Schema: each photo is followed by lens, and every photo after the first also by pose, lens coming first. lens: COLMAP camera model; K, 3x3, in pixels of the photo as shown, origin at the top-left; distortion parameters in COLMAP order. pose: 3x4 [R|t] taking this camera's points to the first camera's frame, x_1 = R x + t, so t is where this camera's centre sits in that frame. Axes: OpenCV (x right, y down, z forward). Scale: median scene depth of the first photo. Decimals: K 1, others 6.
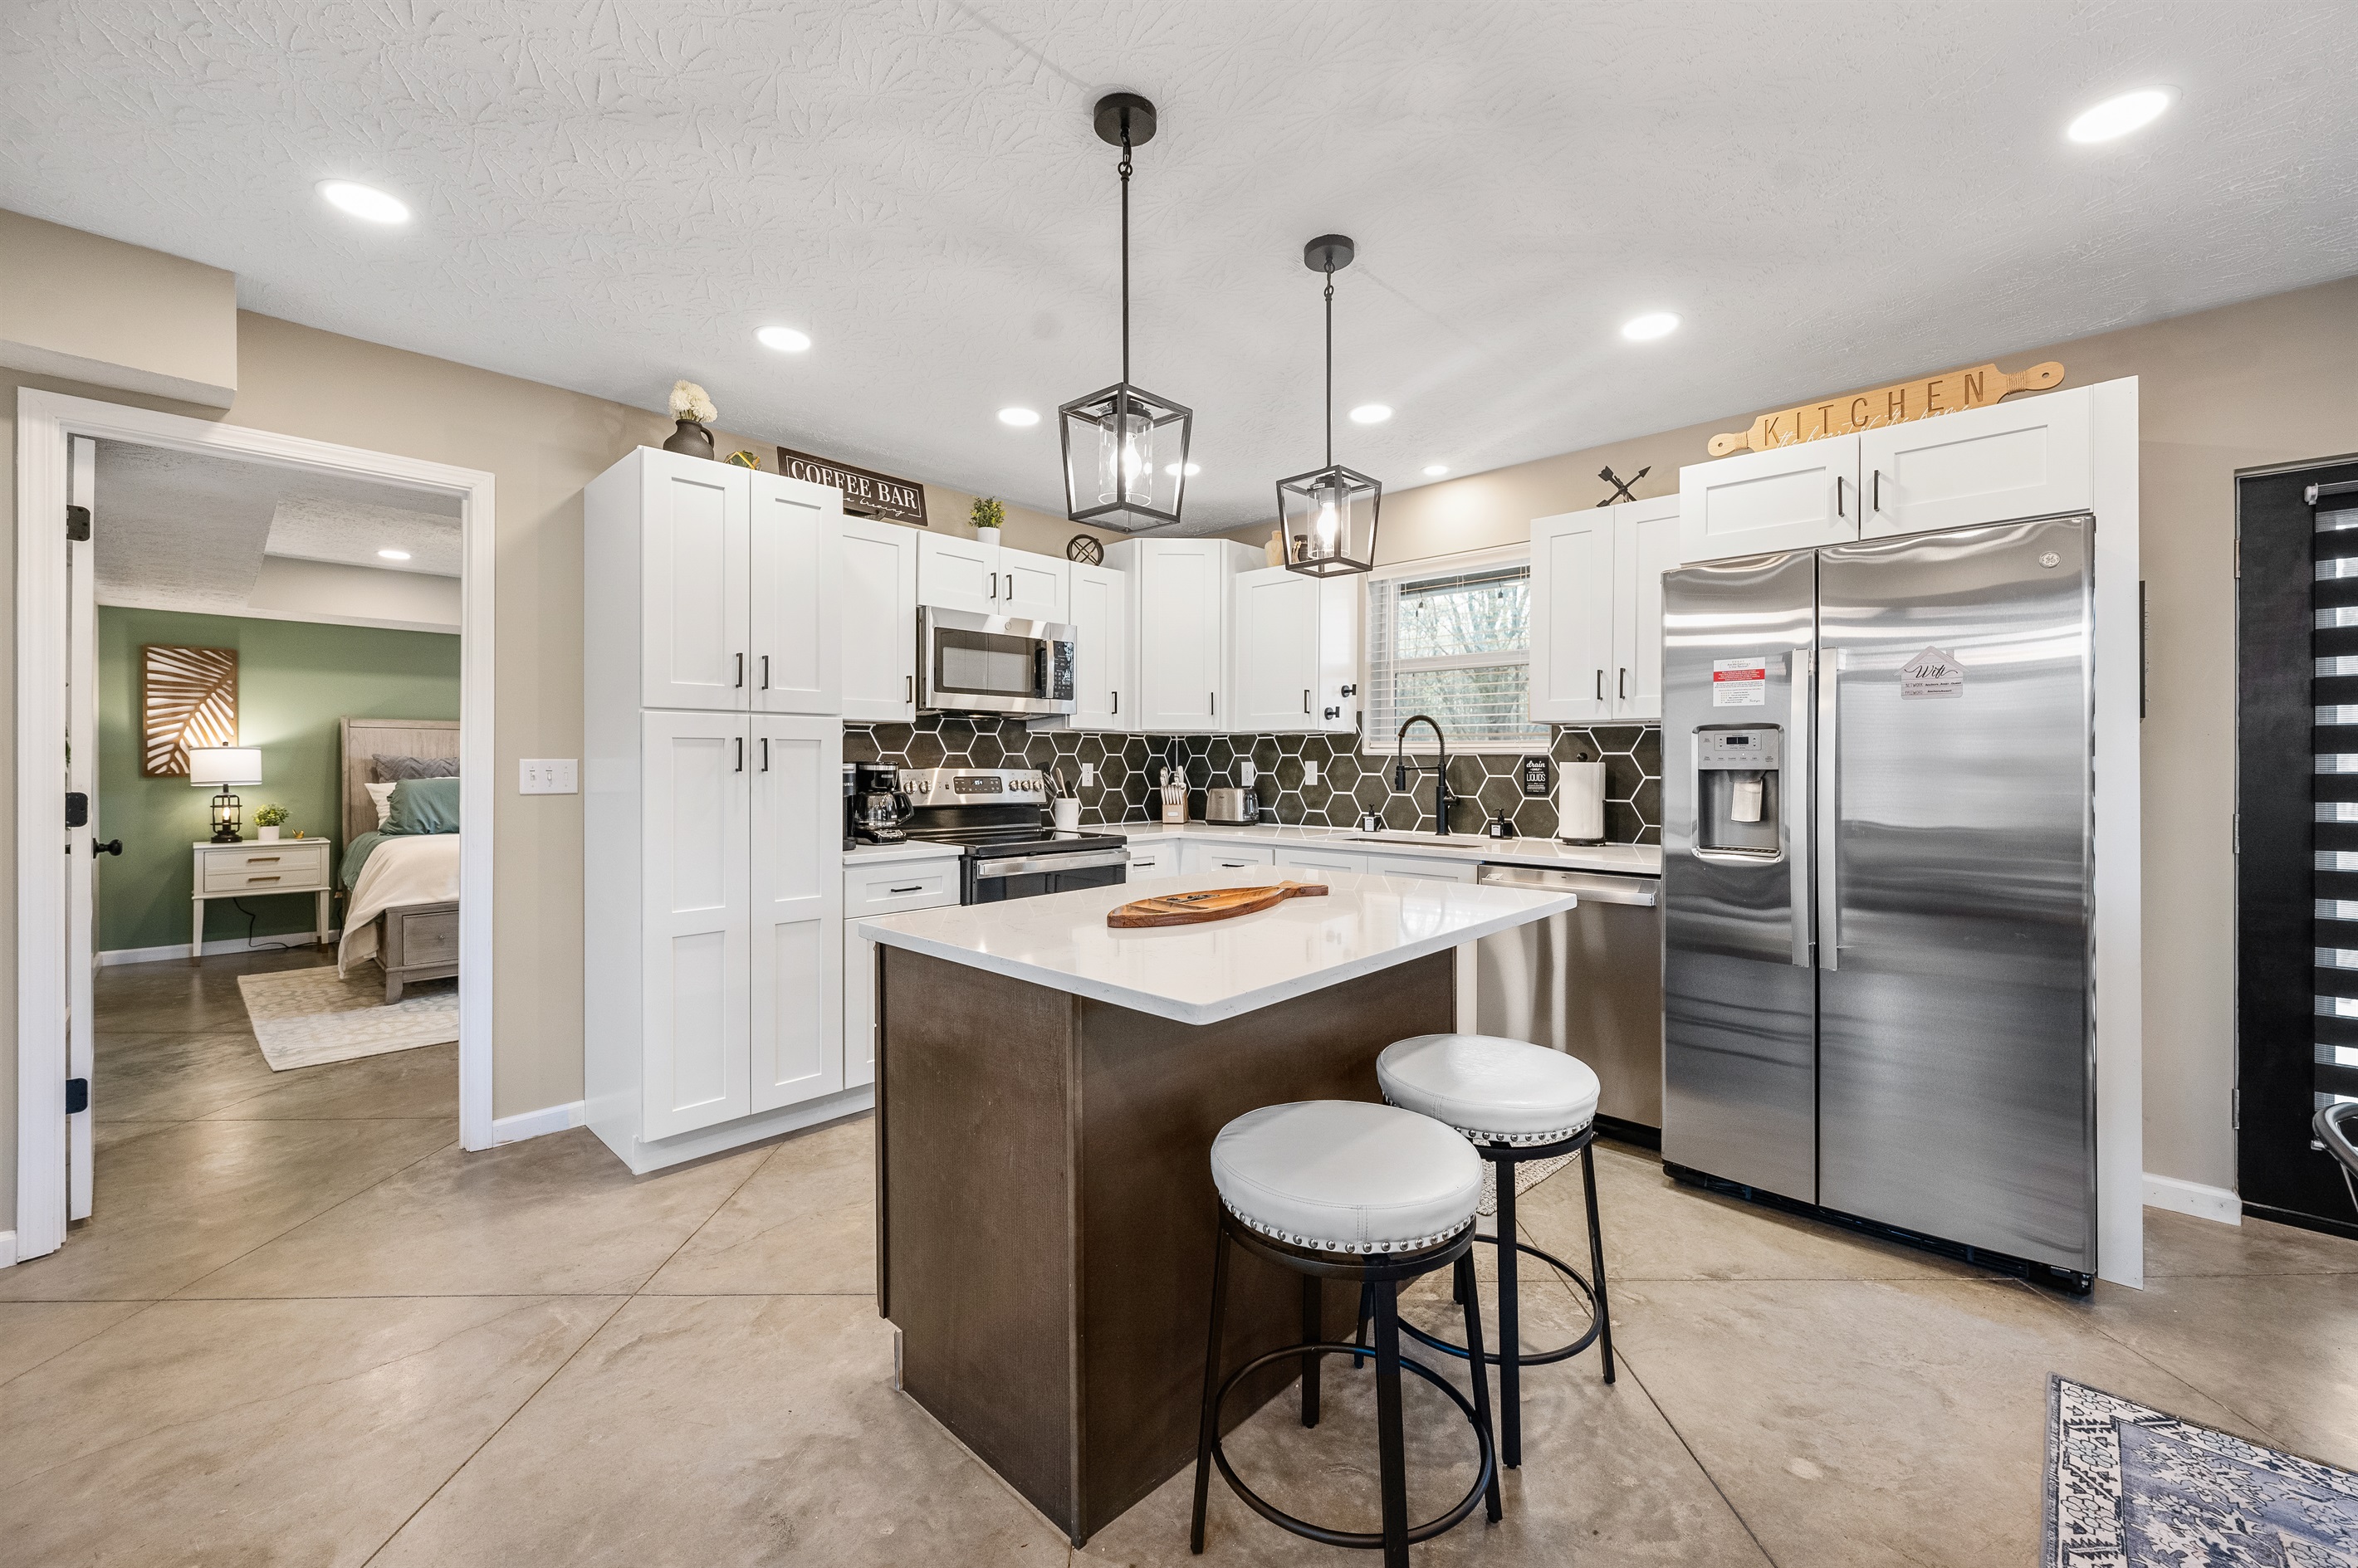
lens RADIAL K [[941.7, 0, 1192.0], [0, 941.7, 764.5], [0, 0, 1]] dist [-0.000218, -0.000215]
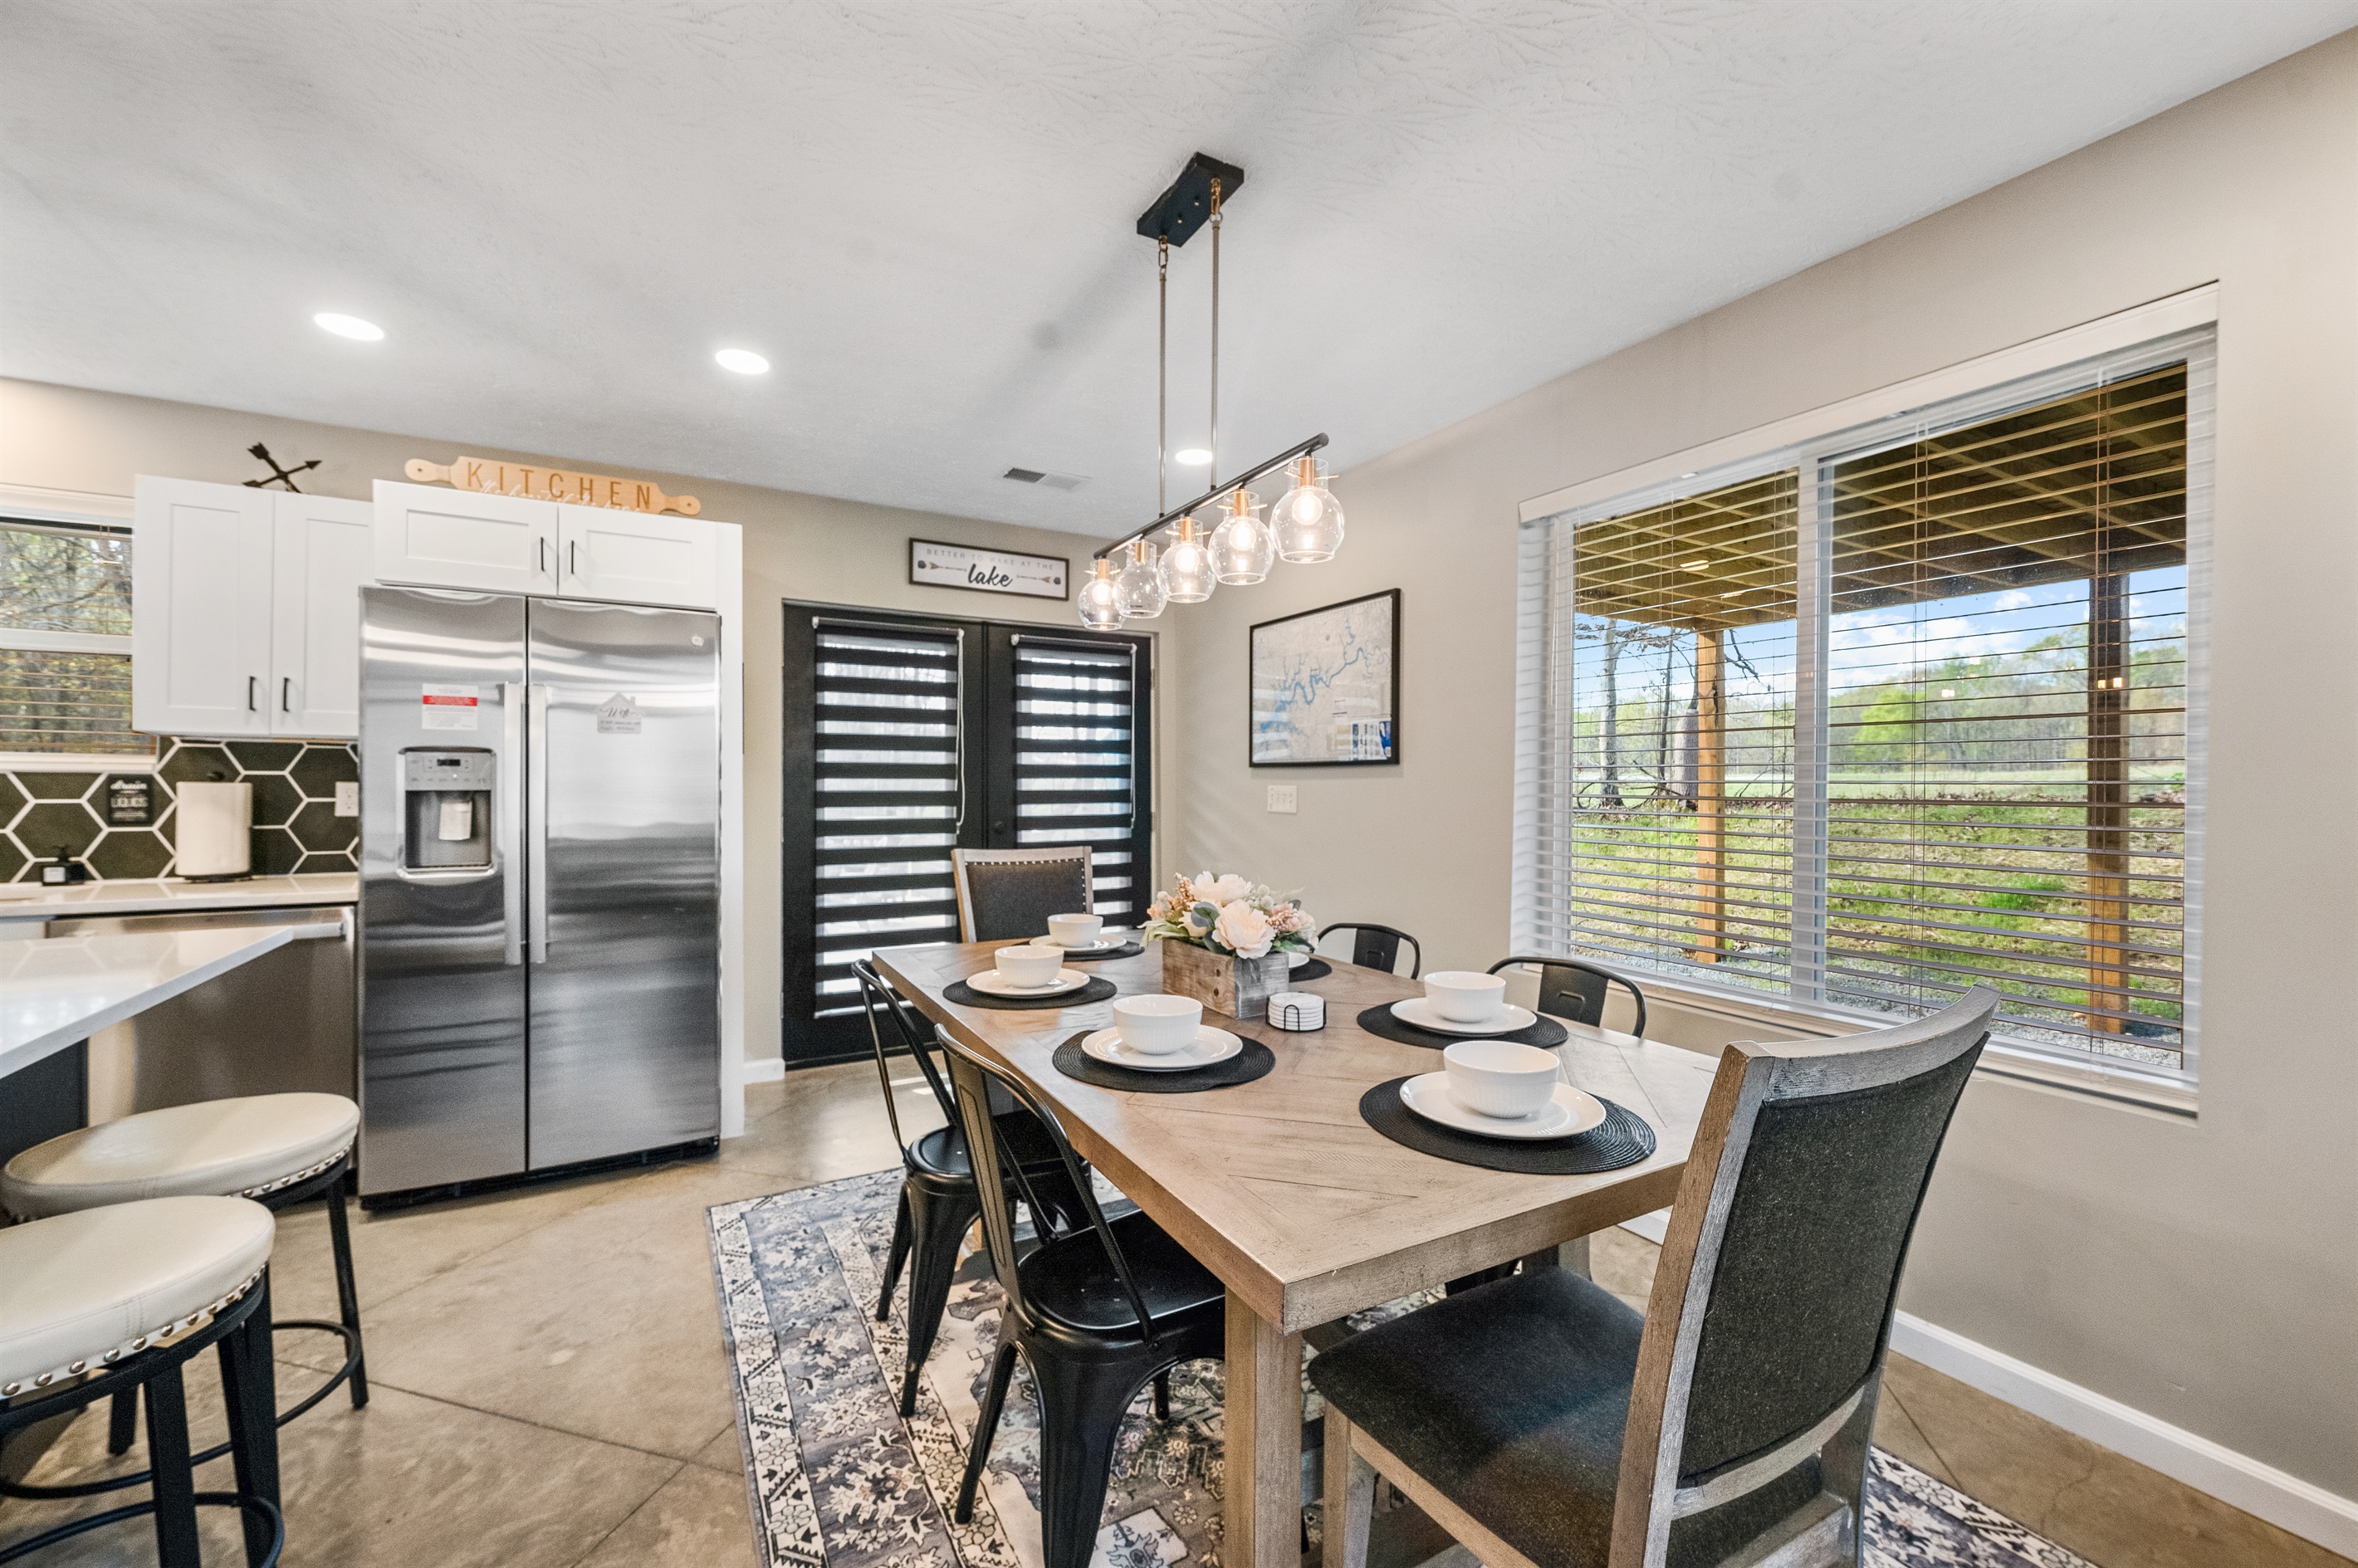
lens RADIAL K [[933.8, 0, 1181.5], [0, 933.8, 781.4], [0, 0, 1]] dist [0.000805, -0.000201]
pose [[0.288025, 0.003699, 0.957616, -0.129104], [0.000443, 0.999992, -0.003996, -0.000035], [-0.957623, 0.001576, 0.288021, -0.058603]]
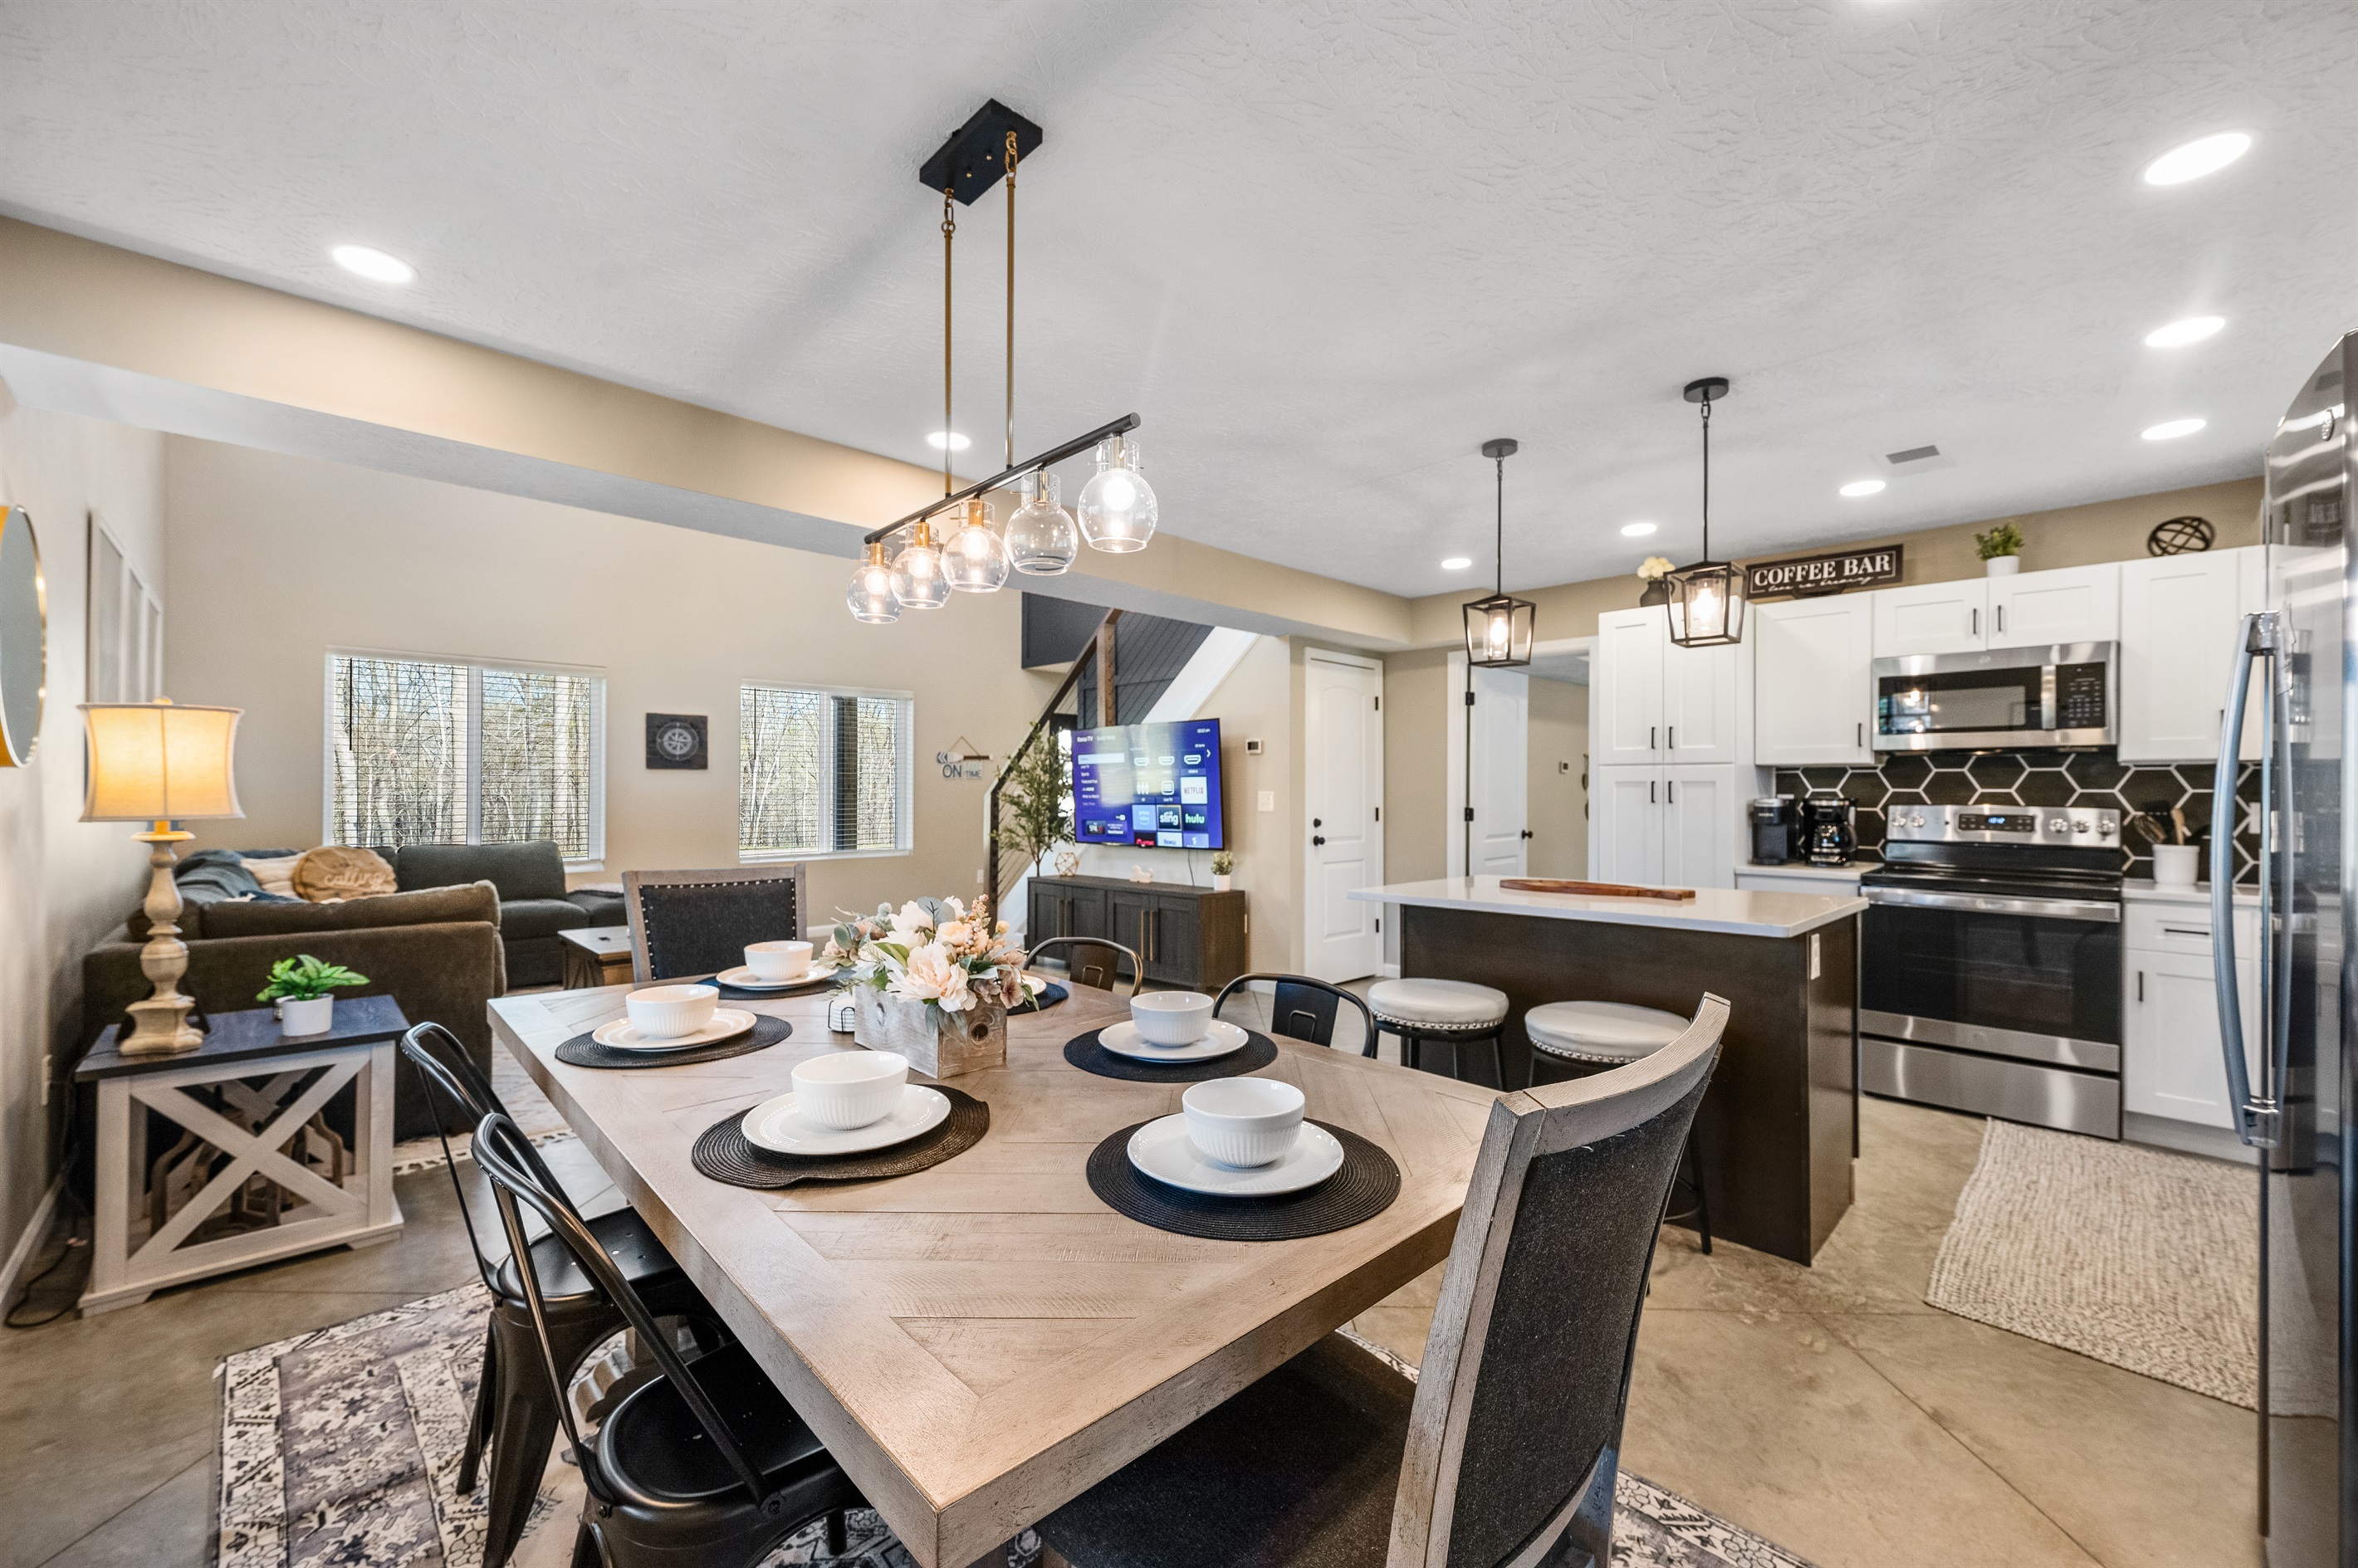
lens RADIAL K [[933.8, 0, 1181.5], [0, 933.8, 781.4], [0, 0, 1]] dist [0.000805, -0.000201]
pose [[-0.034012, -0.013130, -0.999335, 0.858877], [-0.009895, 0.999869, -0.012800, -0.000587], [0.999372, 0.009453, -0.034138, 0.215784]]
